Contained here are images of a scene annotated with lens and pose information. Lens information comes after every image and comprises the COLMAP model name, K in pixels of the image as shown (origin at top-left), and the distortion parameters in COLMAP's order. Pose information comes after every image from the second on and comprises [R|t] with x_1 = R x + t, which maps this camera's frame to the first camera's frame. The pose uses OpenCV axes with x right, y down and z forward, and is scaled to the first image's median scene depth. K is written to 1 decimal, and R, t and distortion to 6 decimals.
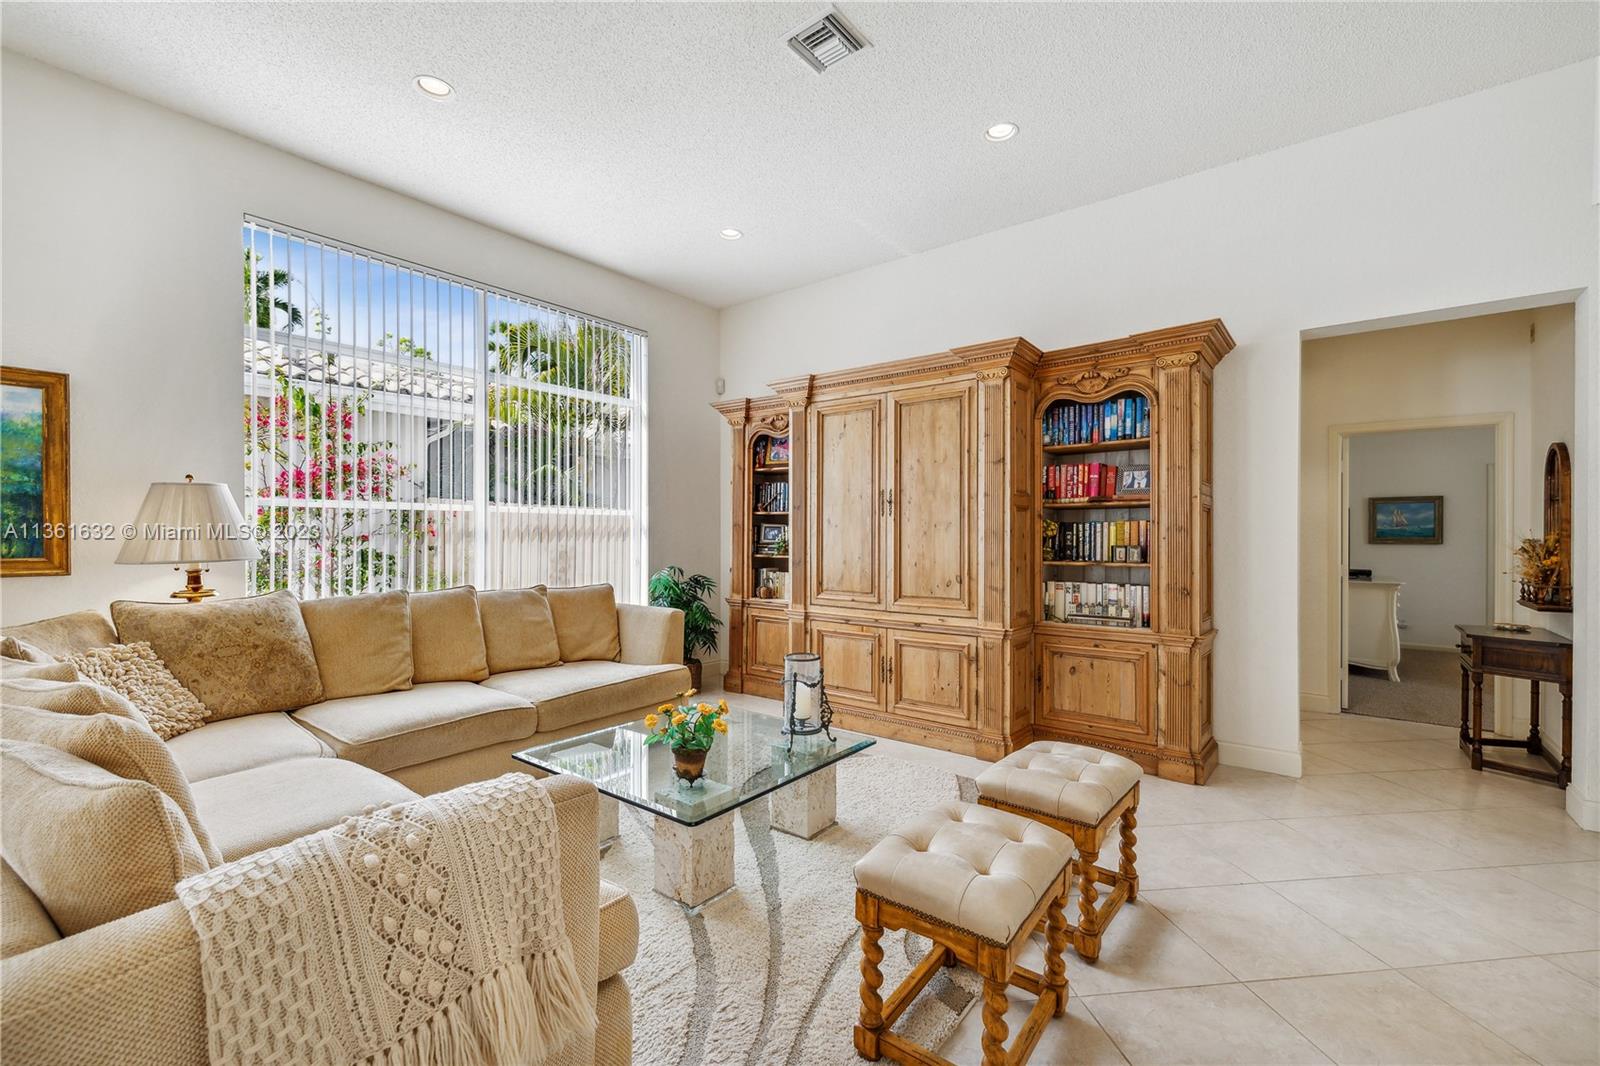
lens RADIAL K [[685.8, 0, 800.0], [0, 685.8, 533.0], [0, 0, 1]] dist [0.002393, 0.000034]
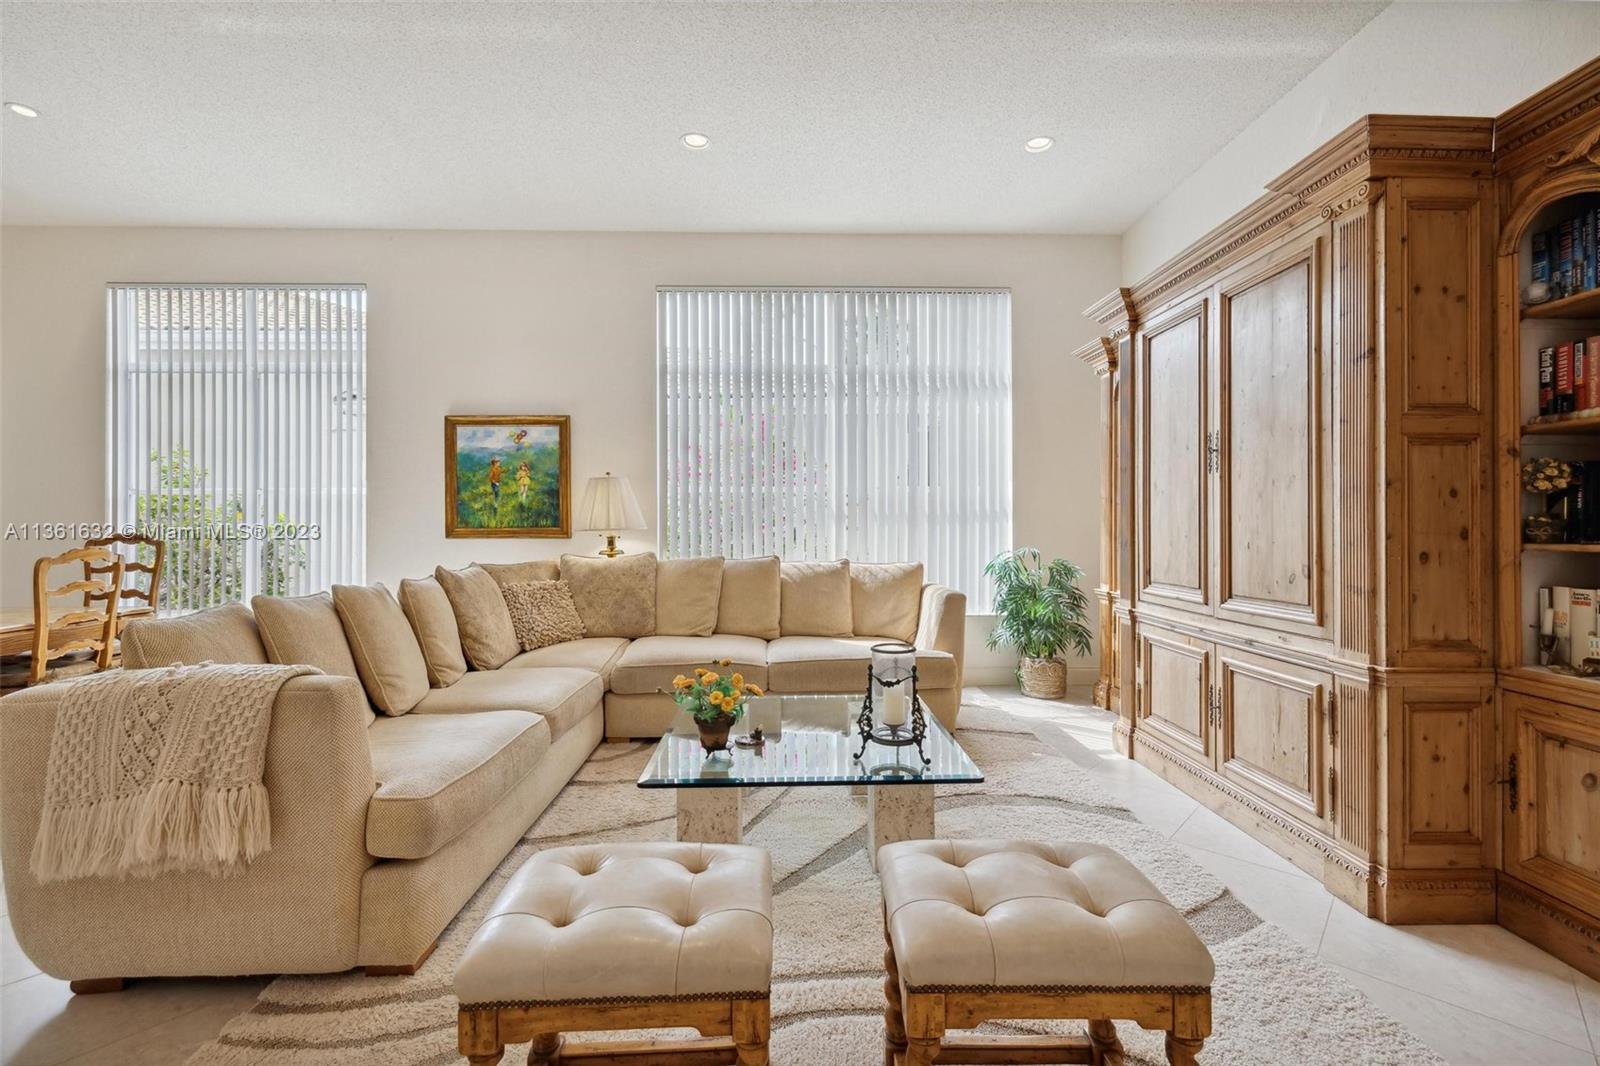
lens RADIAL K [[685.4, 0, 798.2], [0, 685.4, 521.5], [0, 0, 1]] dist [-0.000266, -0.000200]
pose [[0.633008, -0.009503, -0.774087, 0.415993], [0.002644, 0.999945, -0.010114, 0.030269], [0.774140, 0.004355, 0.632999, 0.300515]]
